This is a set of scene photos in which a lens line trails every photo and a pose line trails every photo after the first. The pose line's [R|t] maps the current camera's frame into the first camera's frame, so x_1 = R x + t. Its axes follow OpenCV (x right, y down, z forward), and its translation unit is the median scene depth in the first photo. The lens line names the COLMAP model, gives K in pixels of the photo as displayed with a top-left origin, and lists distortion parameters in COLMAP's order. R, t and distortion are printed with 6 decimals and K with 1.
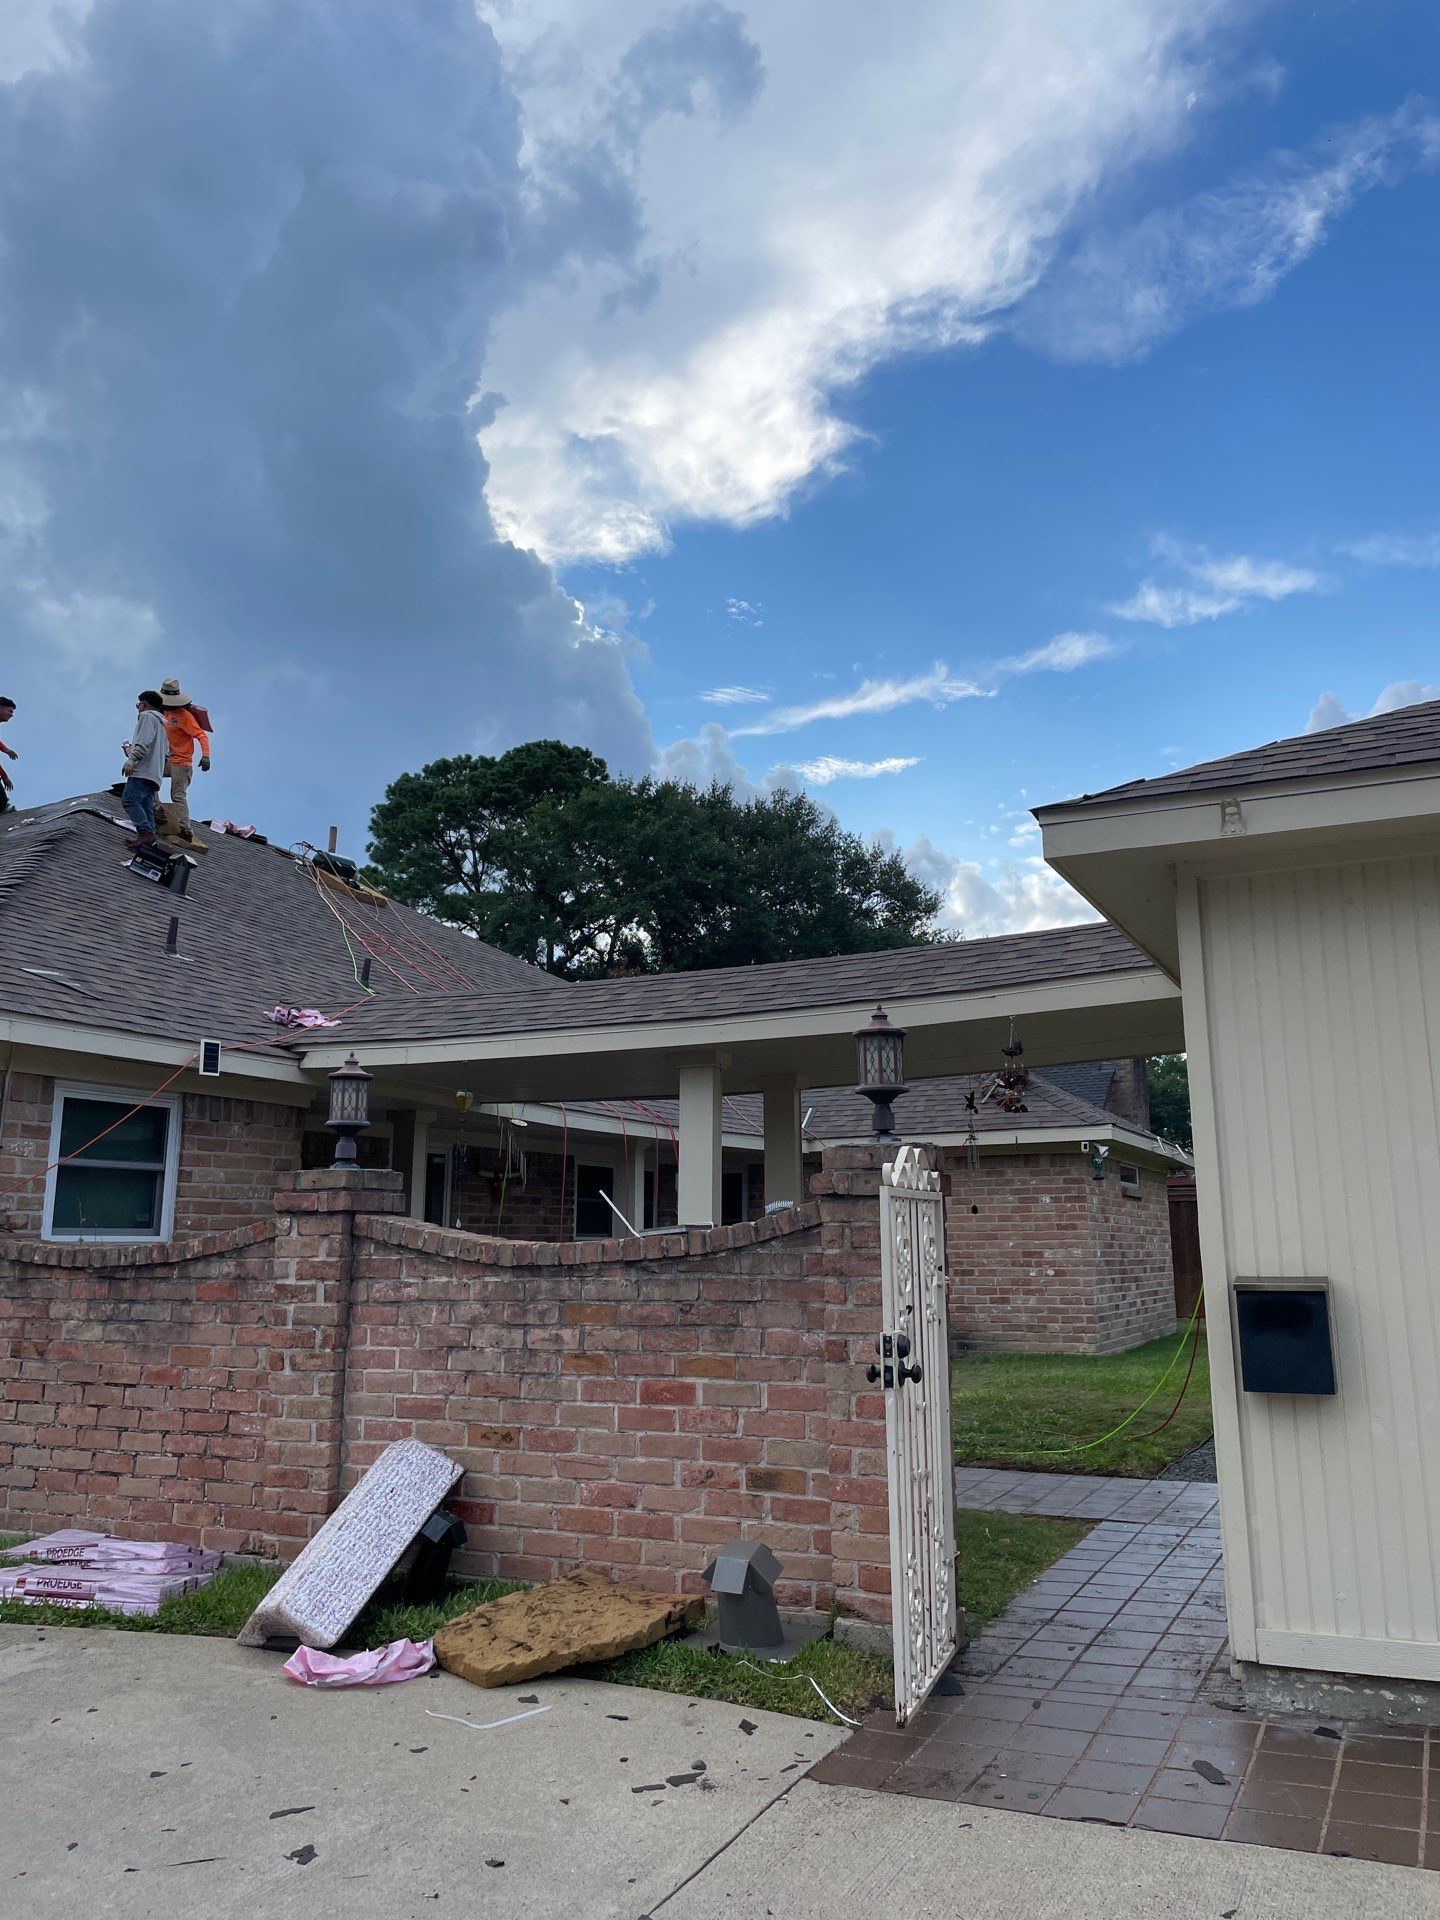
lens RADIAL K [[1486.2, 0, 770.0], [0, 1486.2, 951.3], [0, 0, 1]] dist [0.097438, -0.125915]
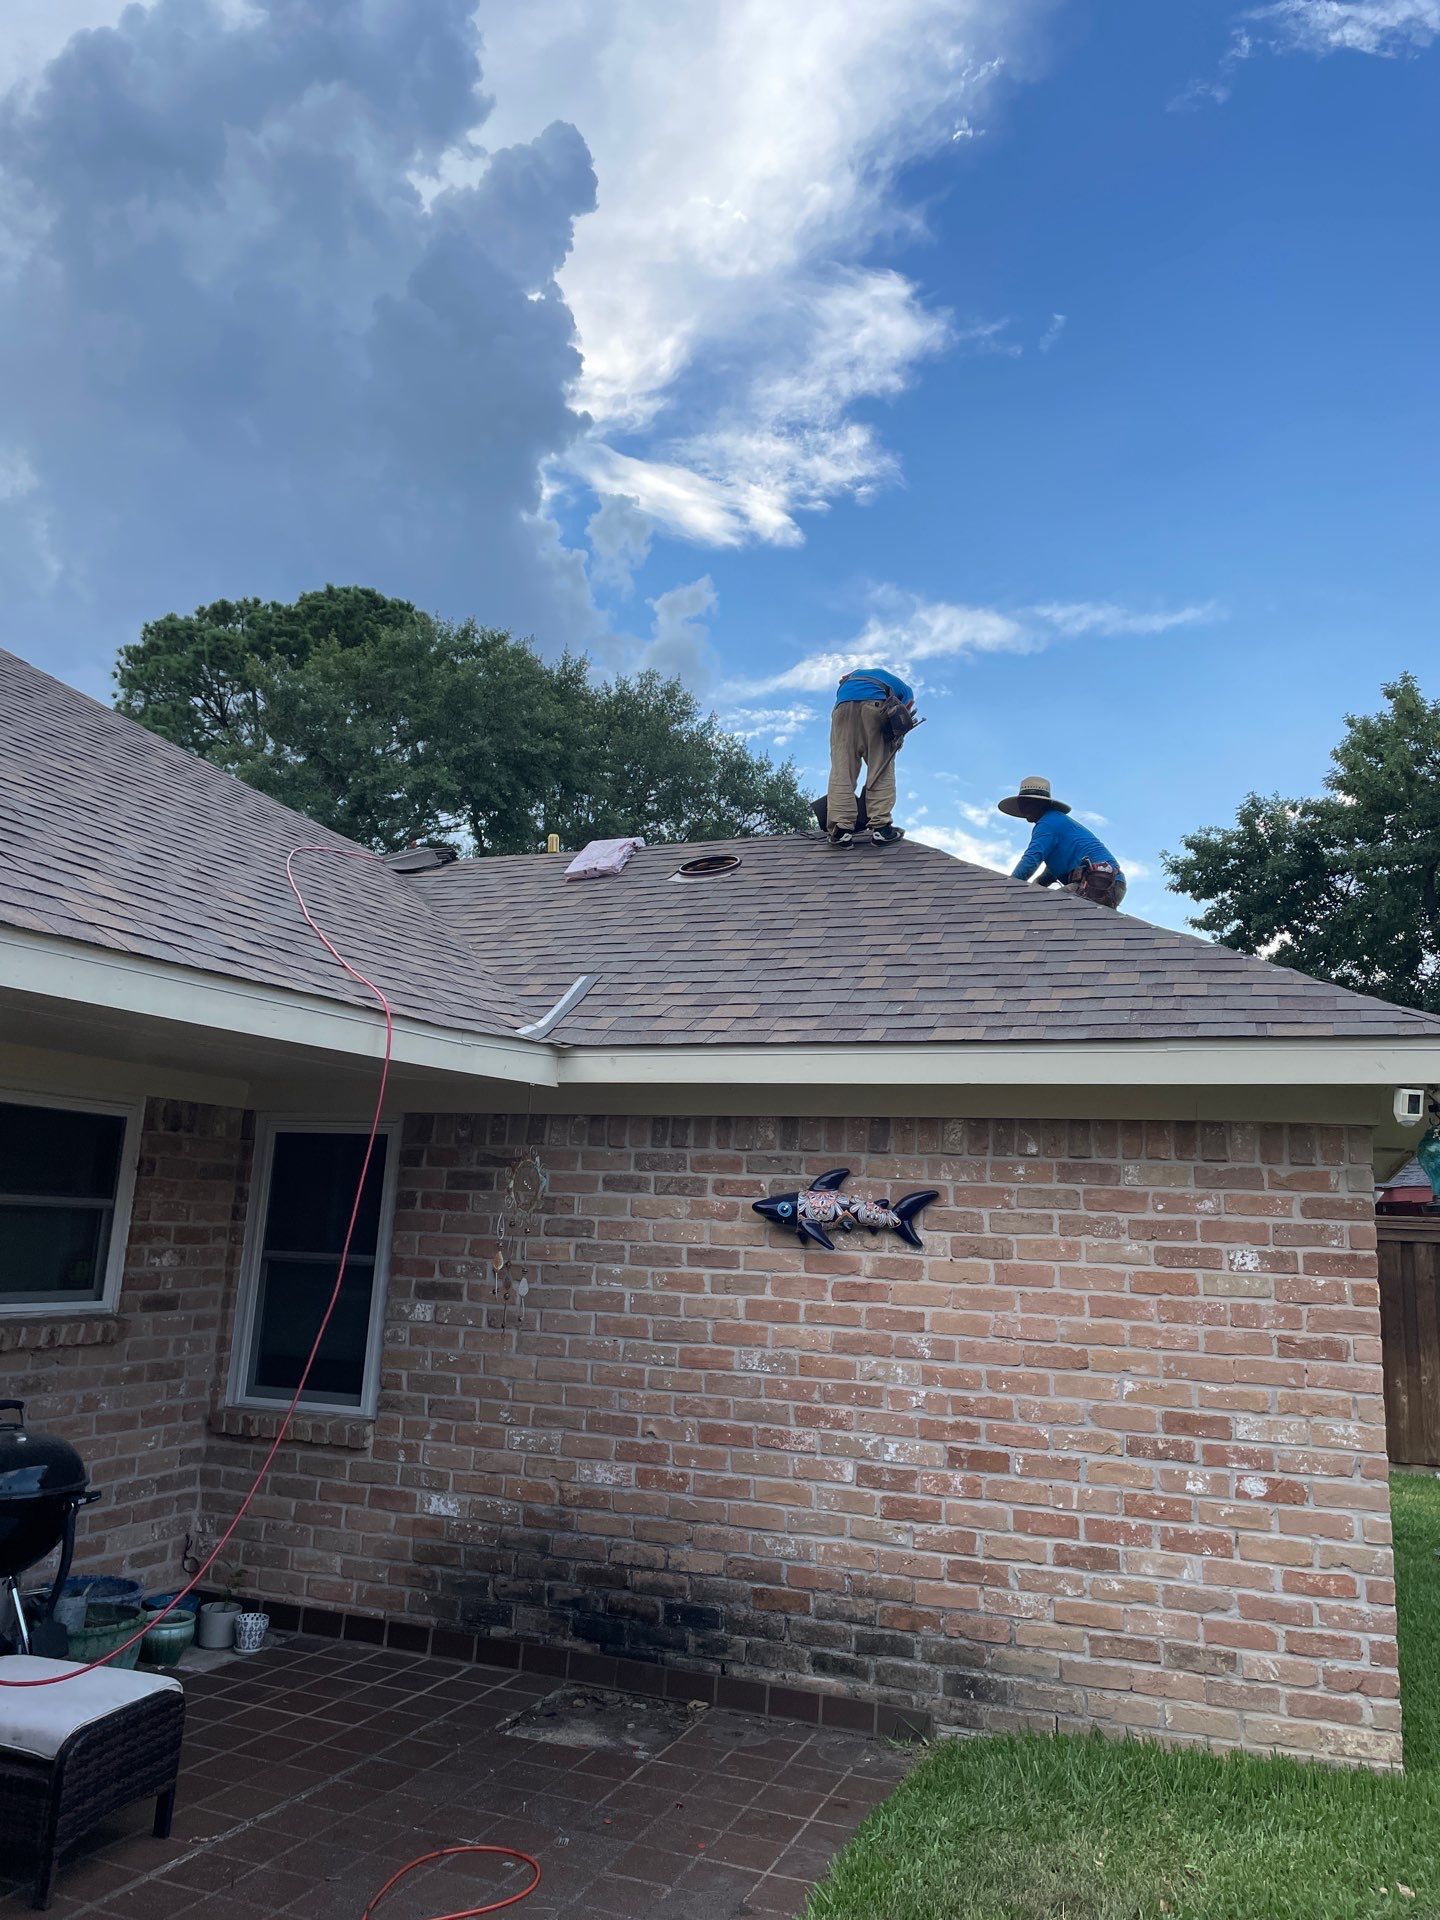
lens RADIAL K [[1486.2, 0, 768.6], [0, 1486.2, 947.7], [0, 0, 1]] dist [0.097438, -0.125915]
pose [[0.993912, 0.070285, 0.084848, 0.064085], [-0.071184, 0.997434, 0.007616, 0.140463], [-0.084095, -0.013609, 0.996365, 0.933364]]
